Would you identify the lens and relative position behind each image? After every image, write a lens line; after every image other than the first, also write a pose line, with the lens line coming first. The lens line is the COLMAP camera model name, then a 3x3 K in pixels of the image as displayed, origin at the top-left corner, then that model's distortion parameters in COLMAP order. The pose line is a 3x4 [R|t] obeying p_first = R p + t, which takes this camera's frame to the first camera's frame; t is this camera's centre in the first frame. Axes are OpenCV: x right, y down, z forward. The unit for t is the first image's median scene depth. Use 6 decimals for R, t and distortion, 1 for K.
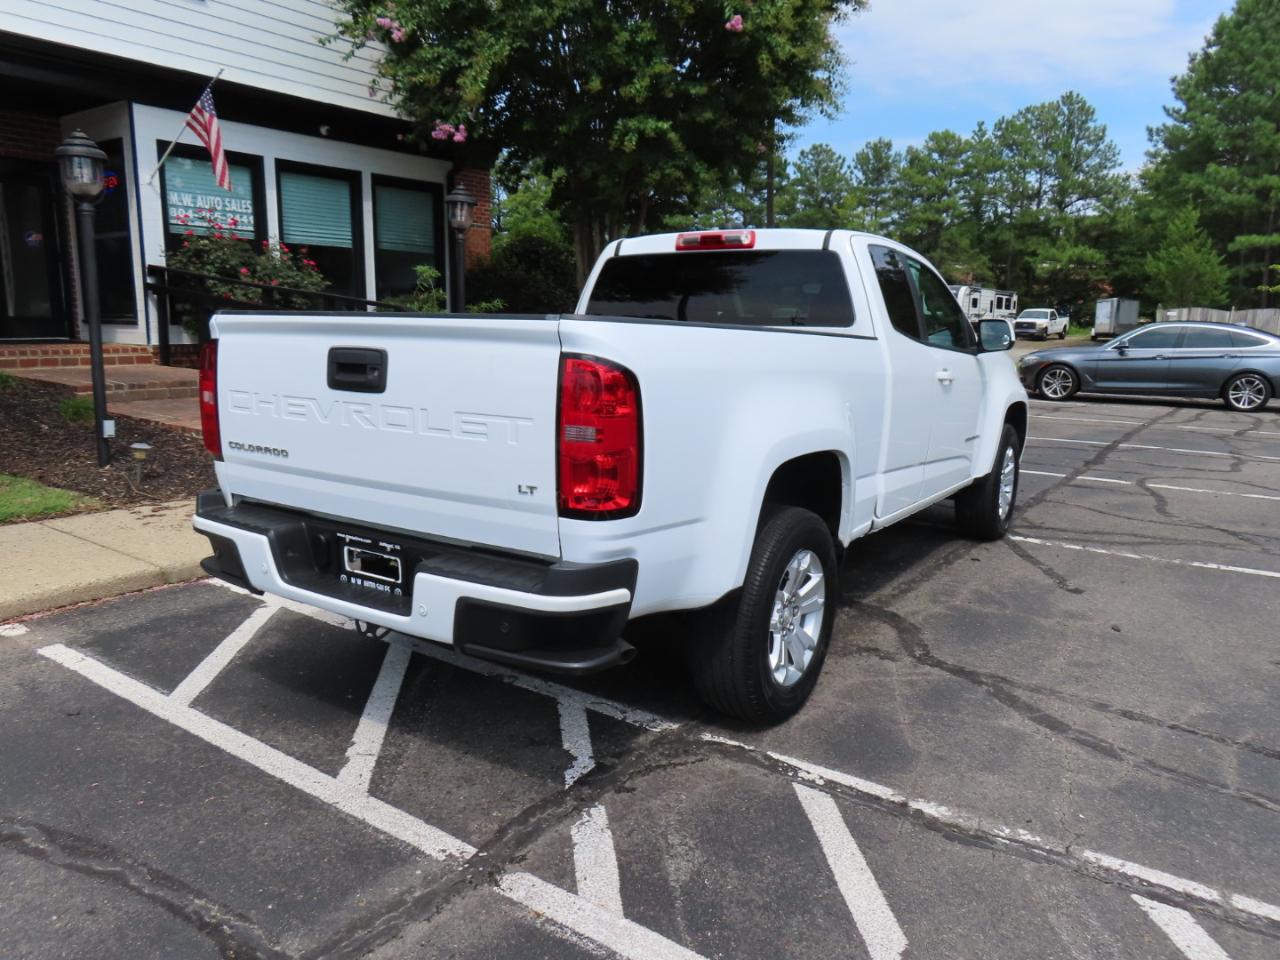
lens RADIAL K [[917.3, 0, 642.0], [0, 917.3, 480.1], [0, 0, 1]] dist [-0.011561, 0.006578]
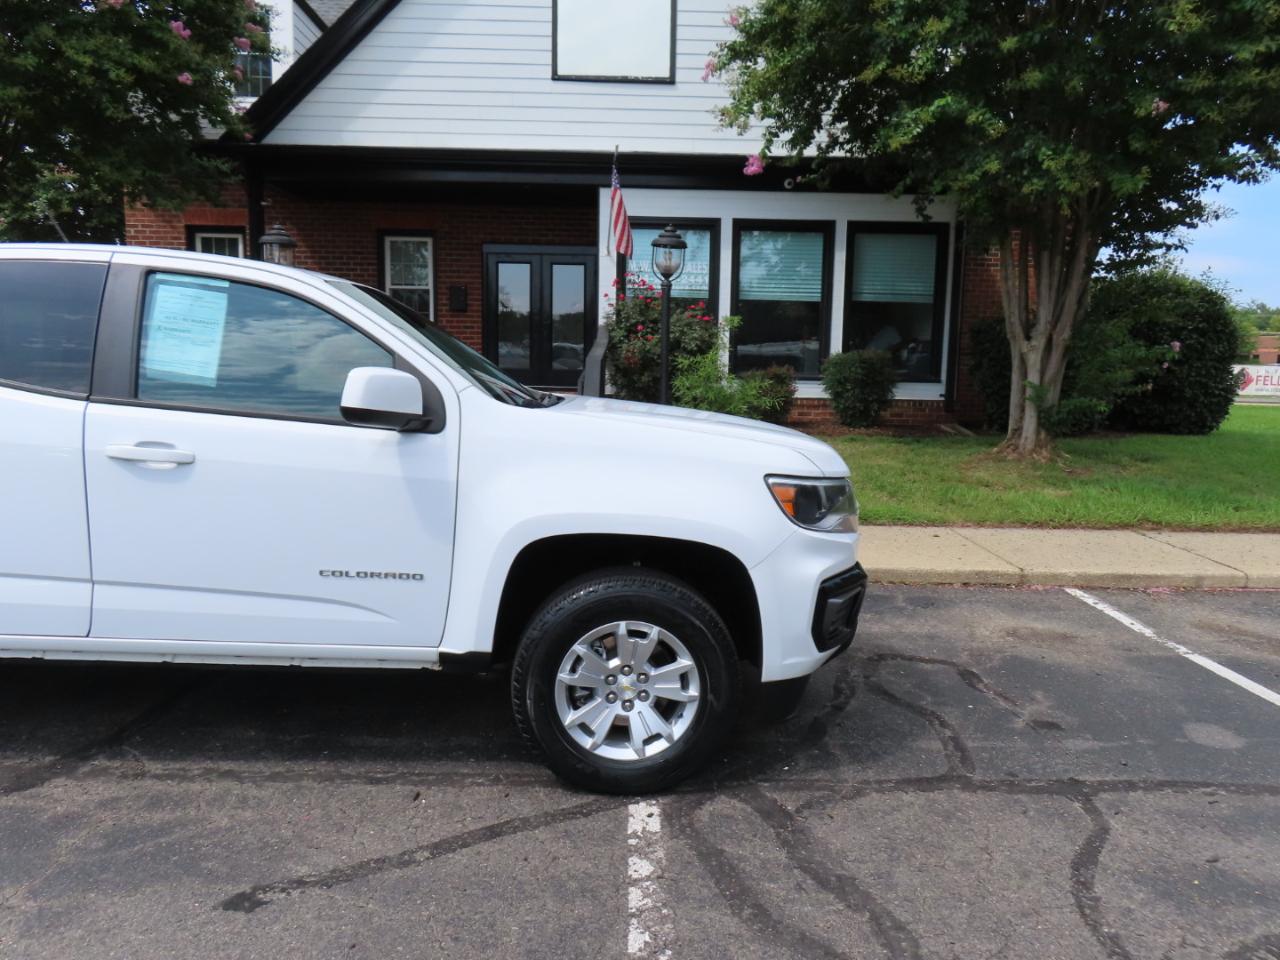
lens RADIAL K [[917.3, 0, 643.1], [0, 917.3, 480.6], [0, 0, 1]] dist [-0.011561, 0.006578]
pose [[0.591816, 0.103917, -0.799347, 1.233659], [-0.155893, 0.987689, 0.012982, -0.186411], [0.790855, 0.116929, 0.600730, 1.063186]]
